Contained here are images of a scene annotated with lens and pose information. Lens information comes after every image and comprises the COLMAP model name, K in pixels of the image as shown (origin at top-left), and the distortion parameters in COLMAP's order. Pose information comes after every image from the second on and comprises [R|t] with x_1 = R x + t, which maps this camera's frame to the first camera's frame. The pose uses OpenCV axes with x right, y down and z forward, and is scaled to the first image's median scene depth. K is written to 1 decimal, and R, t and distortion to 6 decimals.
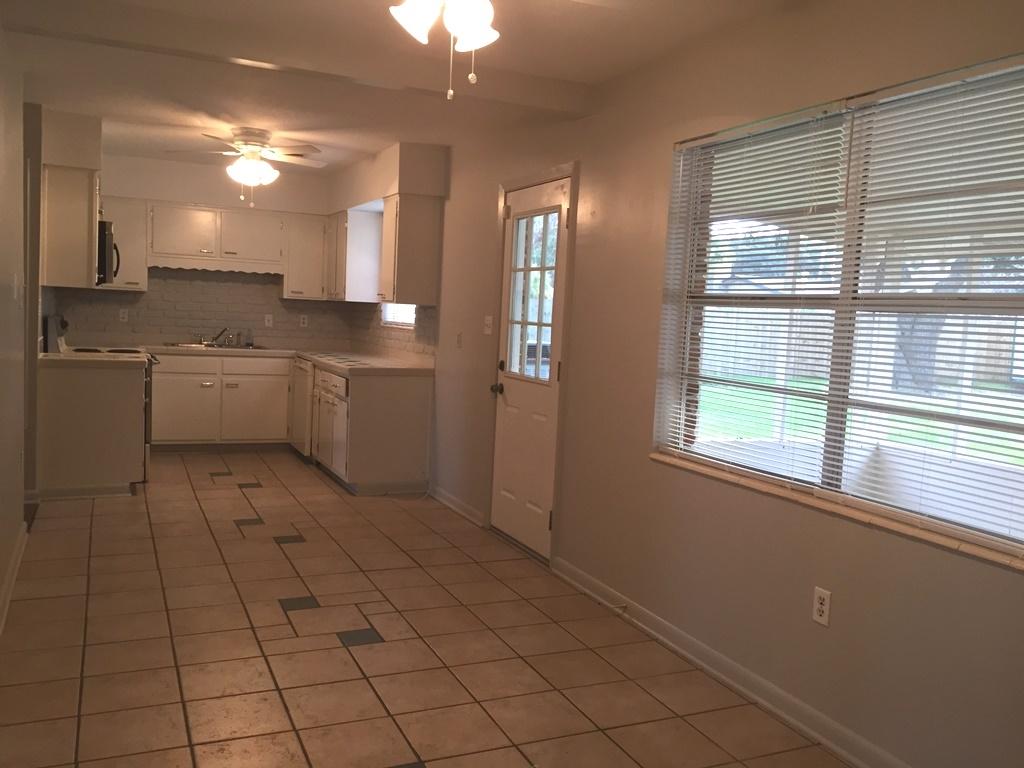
lens RADIAL K [[872.2, 0, 513.6], [0, 872.2, 382.9], [0, 0, 1]] dist [0.046919, -0.006040]
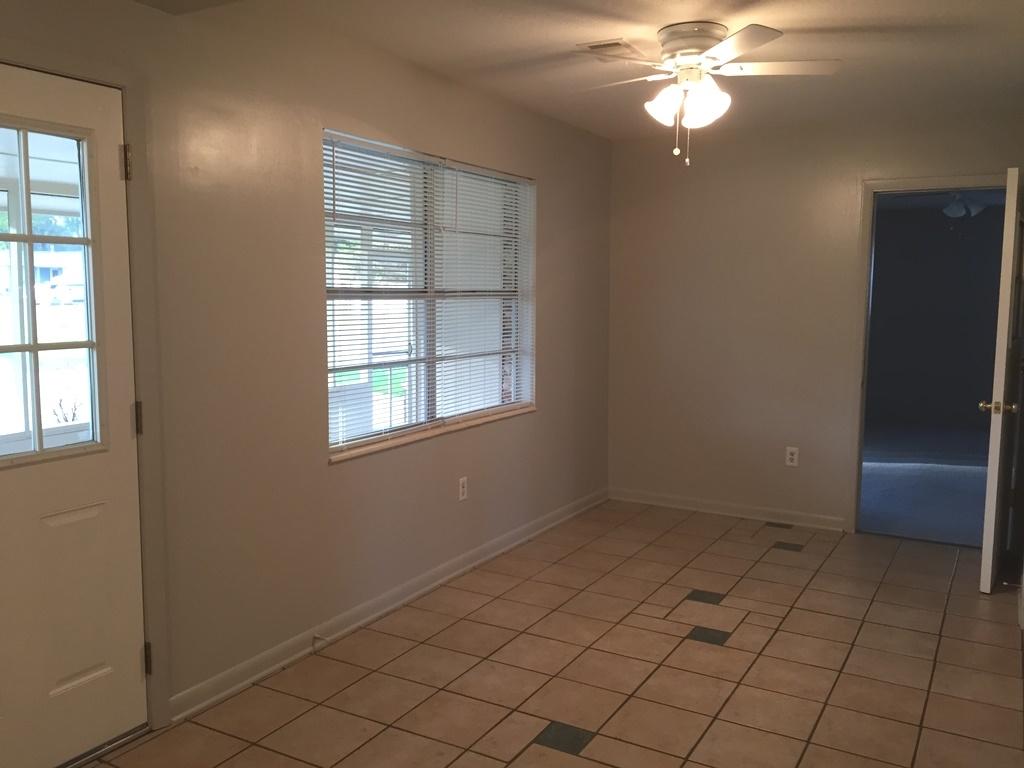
lens RADIAL K [[872.2, 0, 513.6], [0, 872.2, 382.9], [0, 0, 1]] dist [0.046919, -0.006040]
pose [[-0.583569, -0.144303, 0.799139, -0.814049], [0.028439, 0.979849, 0.197702, -0.210413], [-0.811565, 0.138100, -0.567706, 1.574604]]
